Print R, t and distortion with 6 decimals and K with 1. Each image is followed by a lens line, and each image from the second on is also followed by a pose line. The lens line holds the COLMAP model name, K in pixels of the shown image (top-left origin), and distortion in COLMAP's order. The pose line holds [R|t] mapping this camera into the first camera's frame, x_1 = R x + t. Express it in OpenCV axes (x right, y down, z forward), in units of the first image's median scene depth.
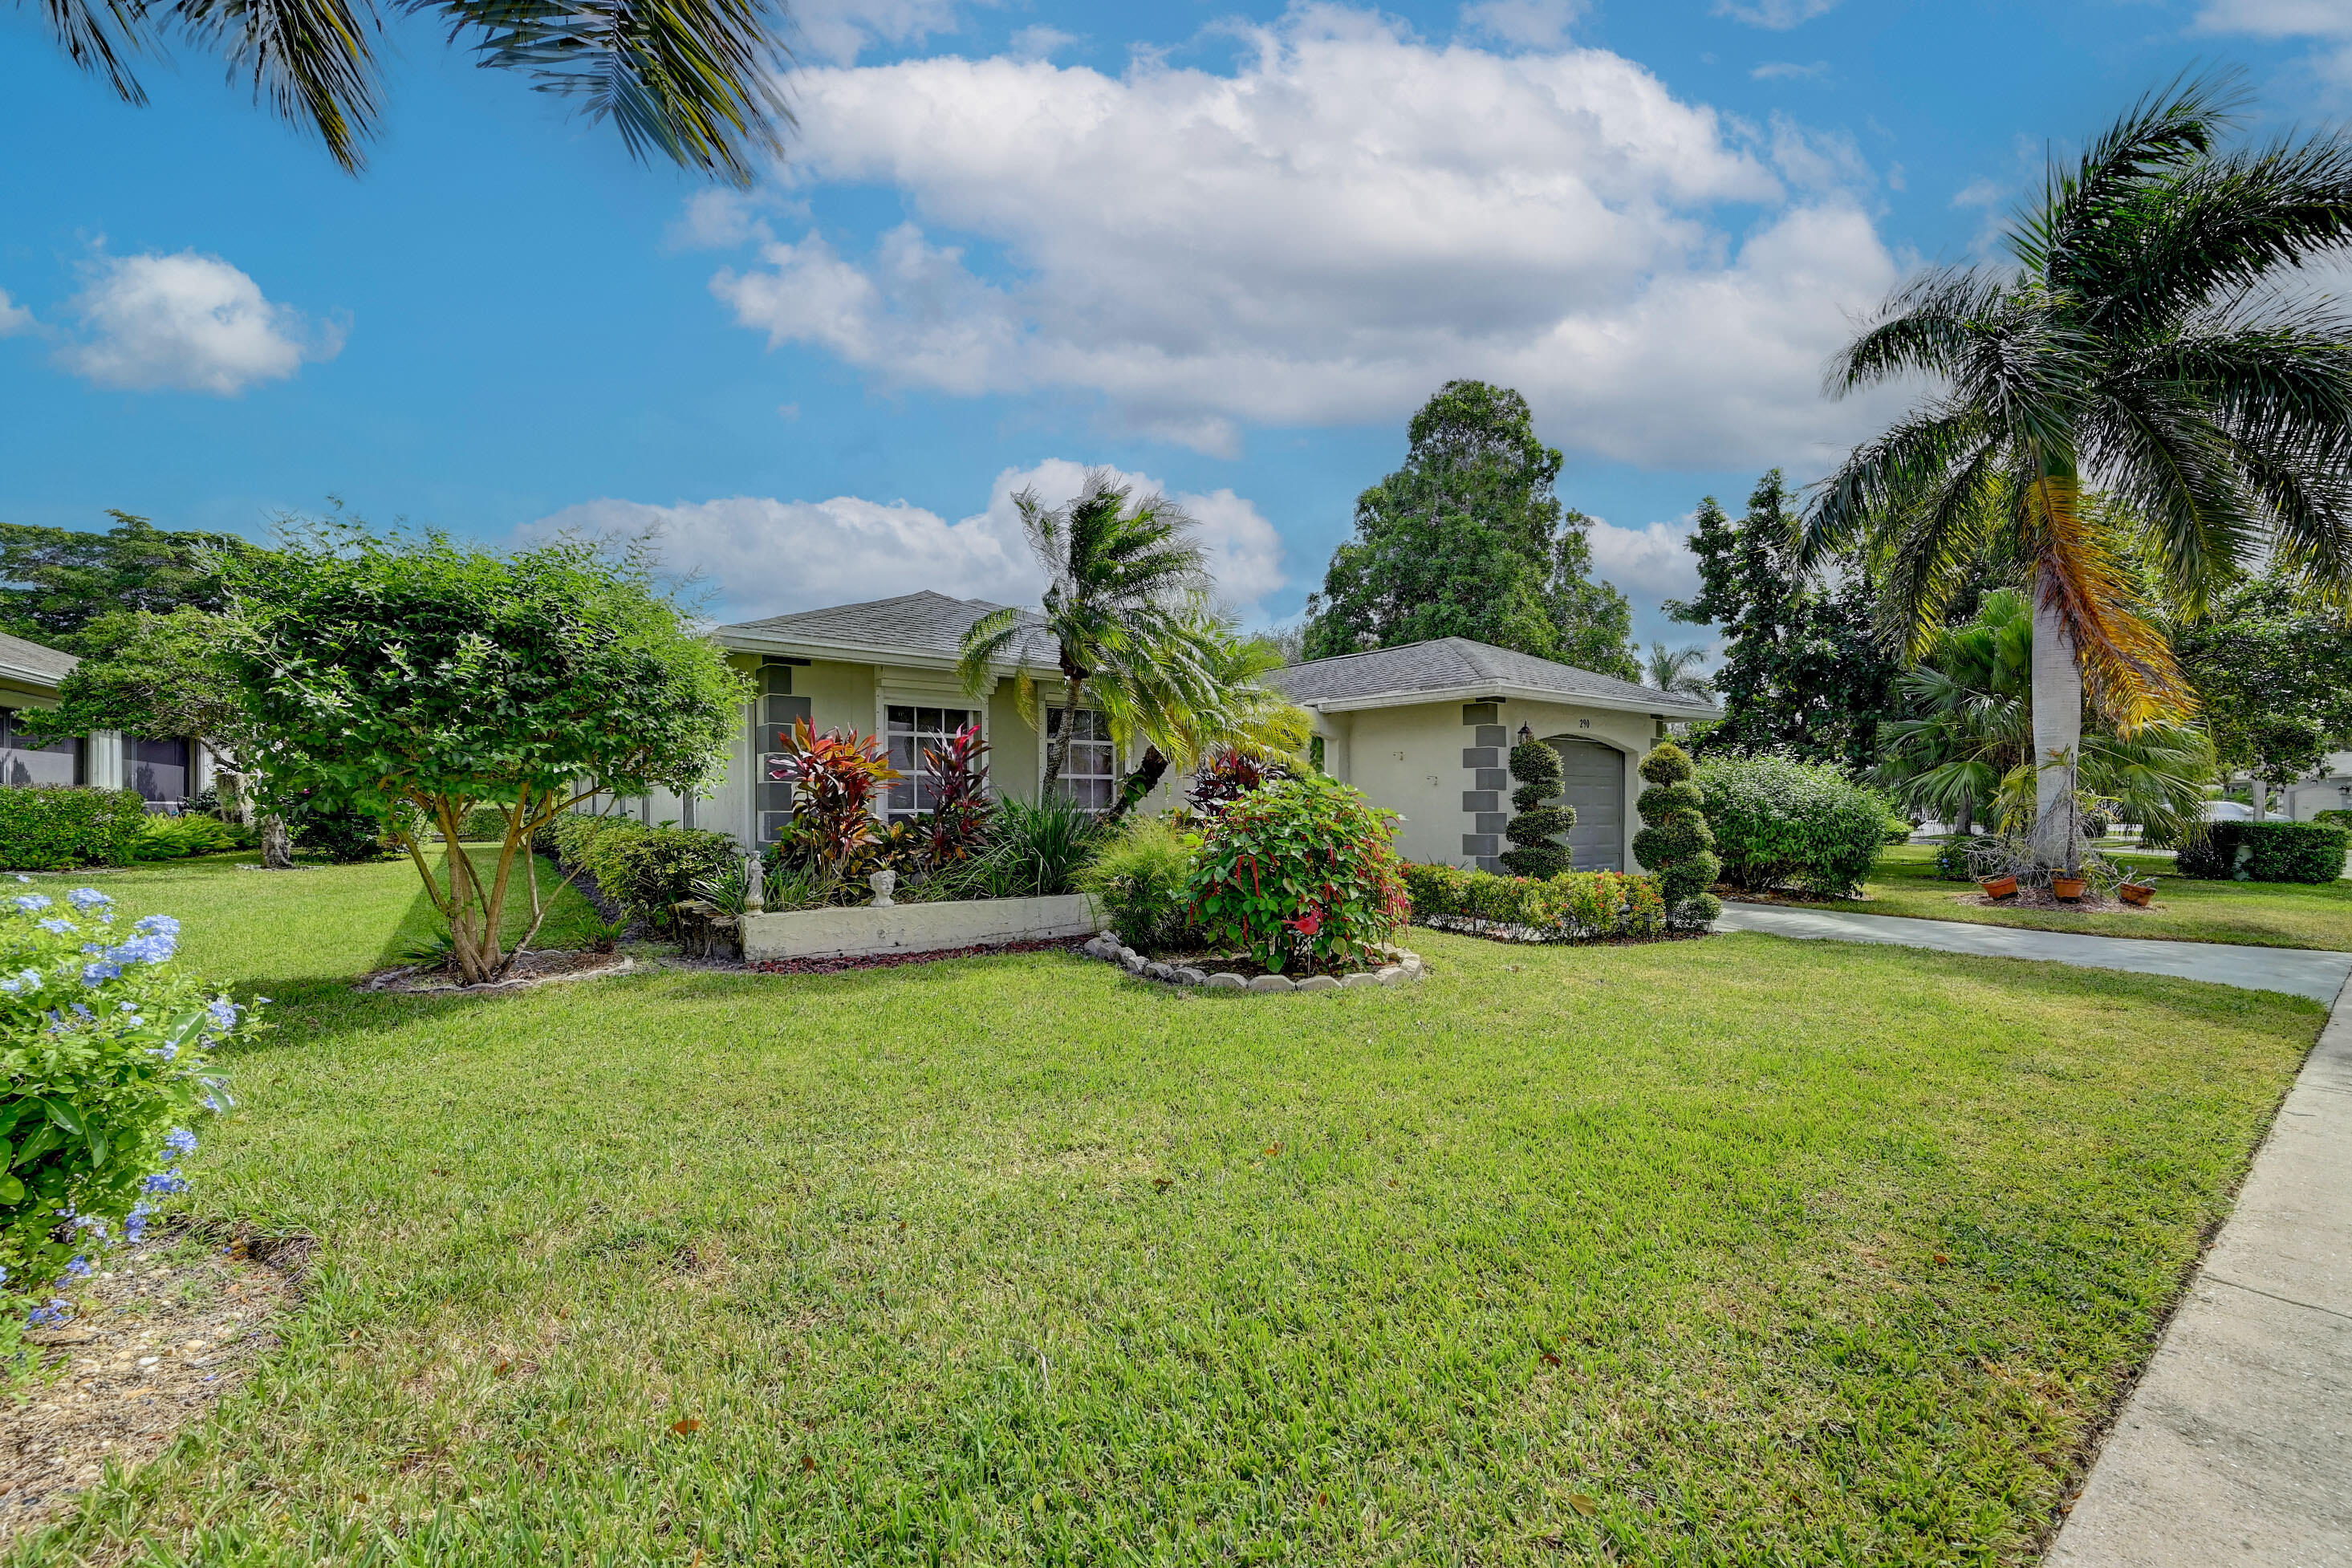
lens RADIAL K [[925.7, 0, 1174.2], [0, 925.7, 778.5], [0, 0, 1]] dist [-0.000561, 0.000080]
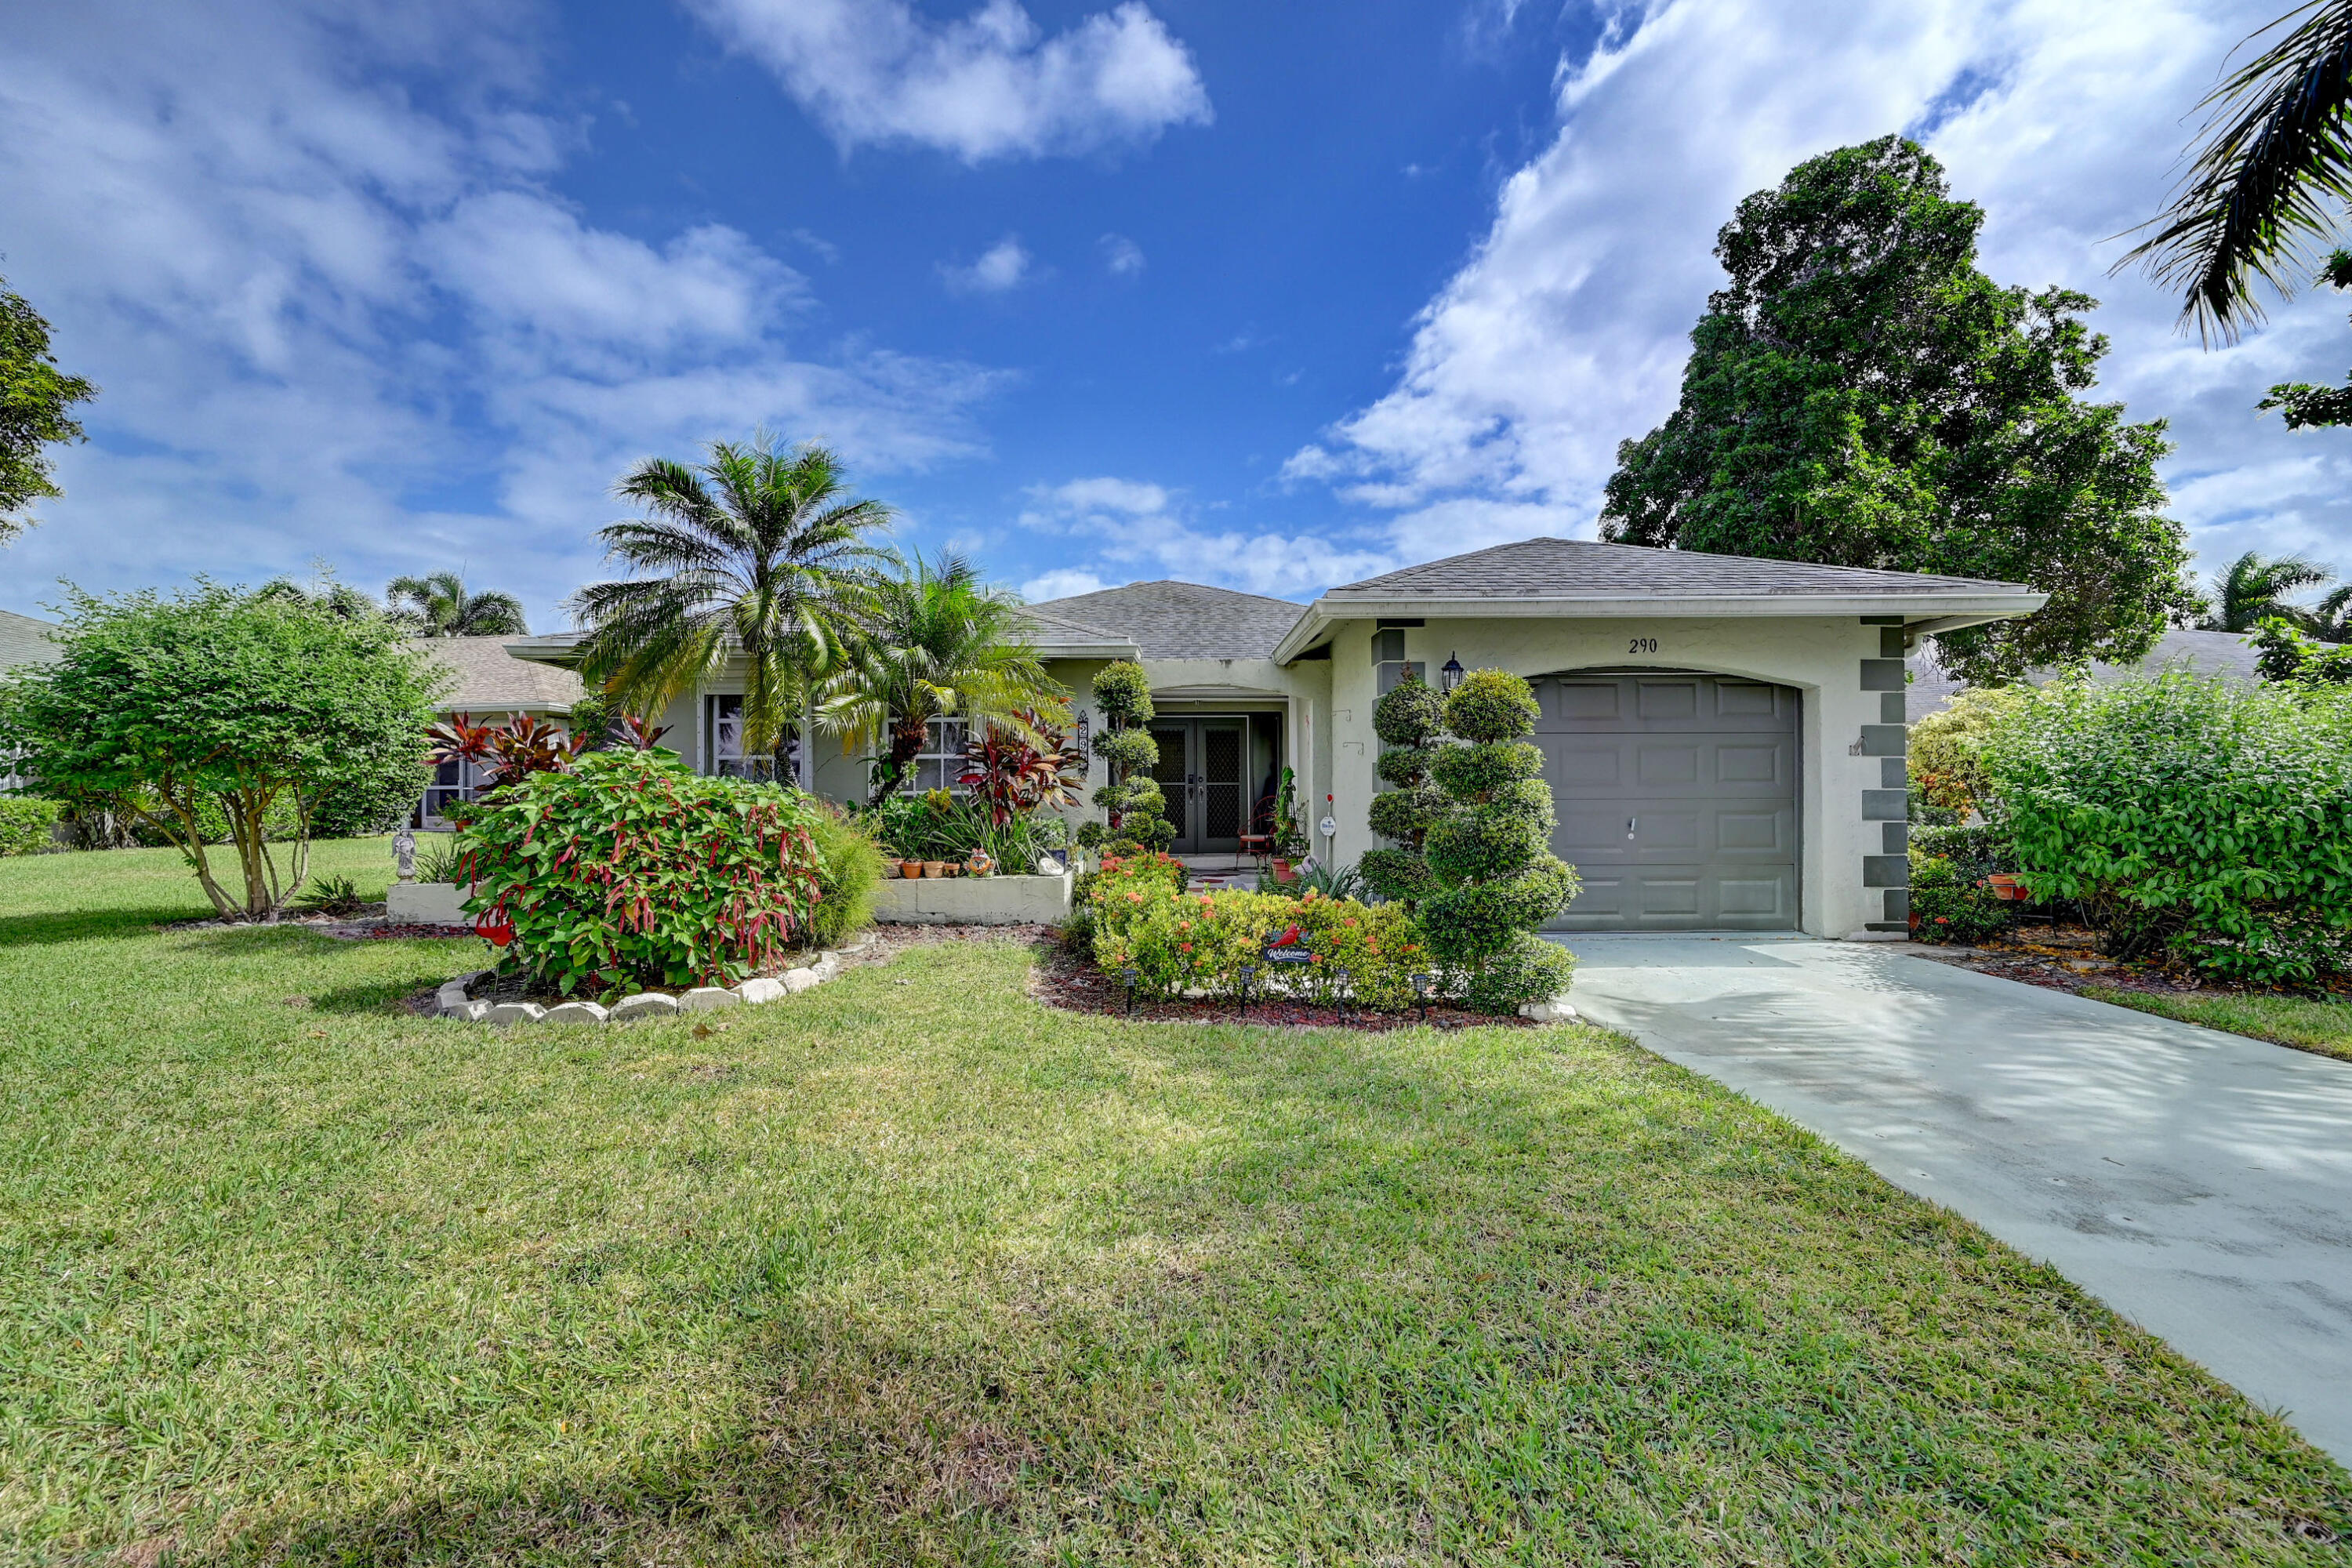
lens RADIAL K [[925.7, 0, 1174.2], [0, 925.7, 778.5], [0, 0, 1]] dist [-0.000561, 0.000080]
pose [[0.804626, -0.024183, -0.593289, 0.577173], [0.014148, 0.999667, -0.021561, 0.034466], [0.593613, 0.008955, 0.804701, 0.375930]]
